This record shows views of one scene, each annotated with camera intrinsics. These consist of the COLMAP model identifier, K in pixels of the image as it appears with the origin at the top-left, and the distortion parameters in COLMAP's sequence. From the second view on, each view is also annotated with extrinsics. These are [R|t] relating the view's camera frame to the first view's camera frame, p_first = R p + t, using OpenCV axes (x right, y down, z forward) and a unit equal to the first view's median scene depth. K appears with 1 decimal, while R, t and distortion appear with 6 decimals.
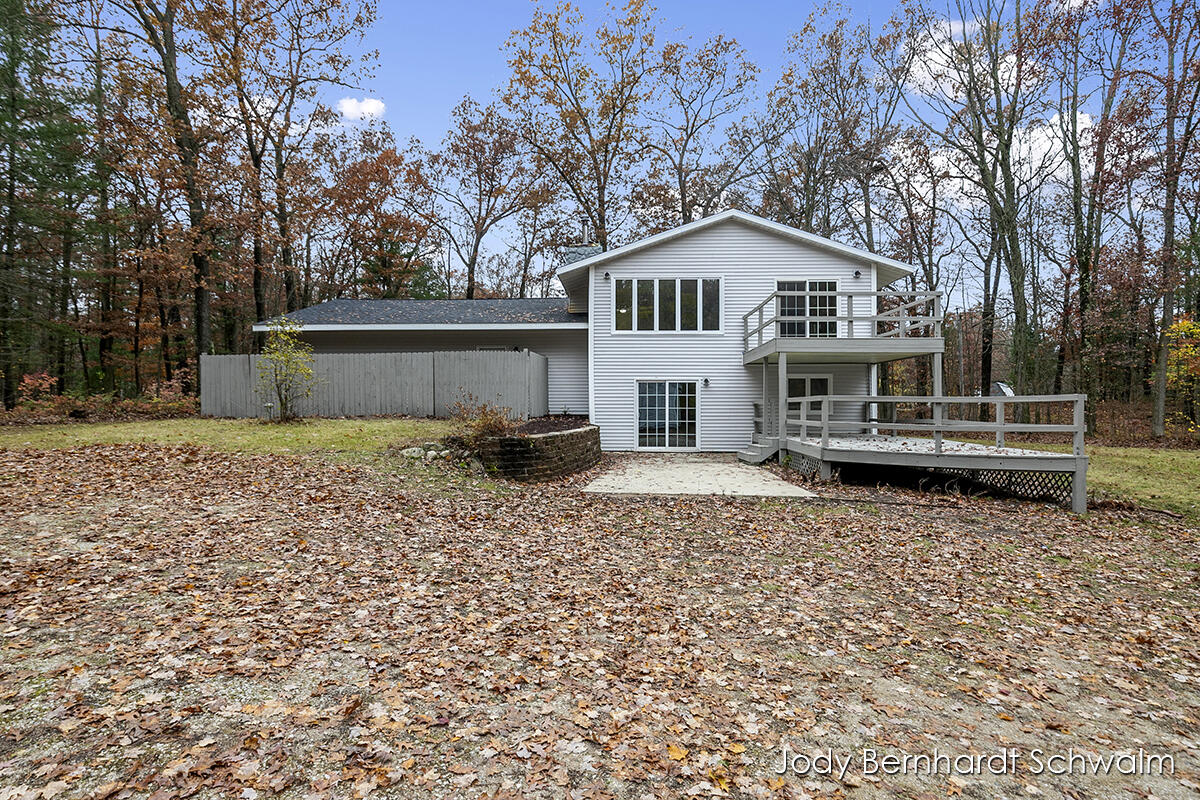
lens RADIAL K [[634.8, 0, 600.0], [0, 634.8, 400.0], [0, 0, 1]] dist [-0.000139, -0.000003]
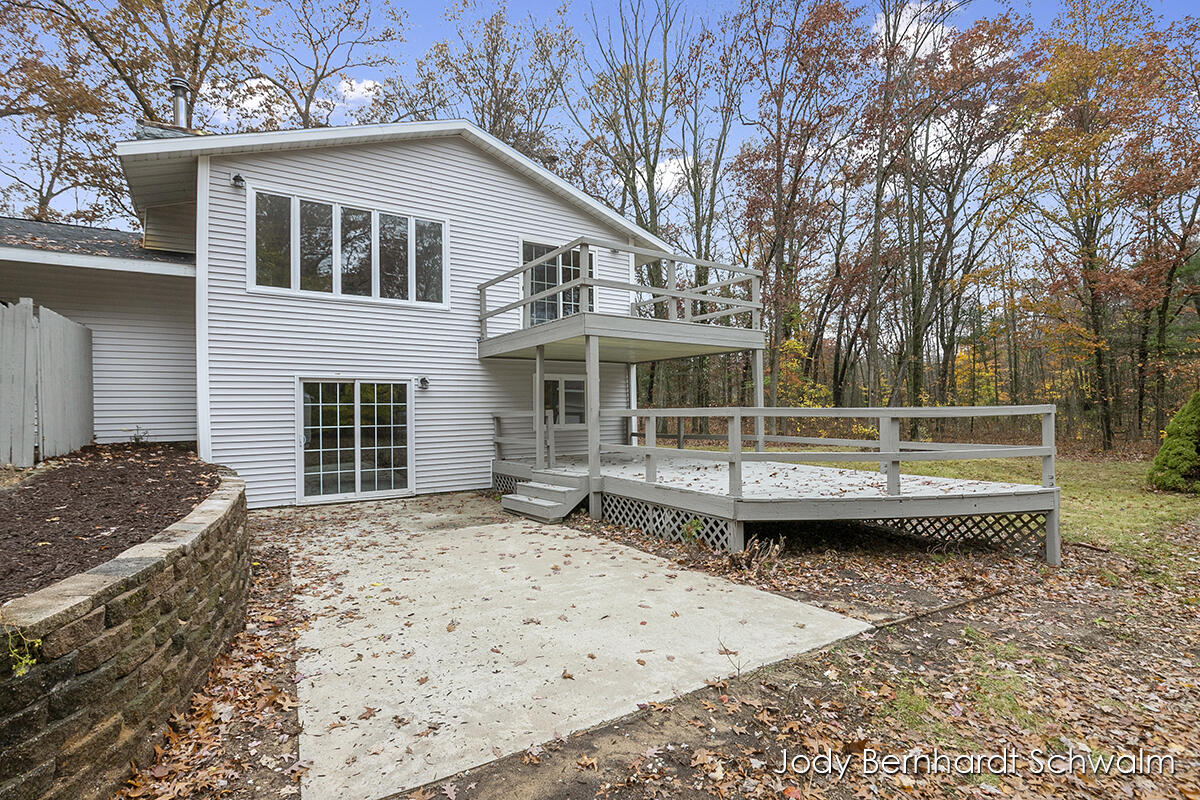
lens RADIAL K [[590.0, 0, 600.0], [0, 590.0, 400.0], [0, 0, 1]] dist [-0.000120, 0.001040]
pose [[0.803422, -0.000703, 0.595410, -0.040524], [0.005071, 0.999971, -0.005661, -0.007367], [-0.595388, 0.007568, 0.803402, 0.423481]]
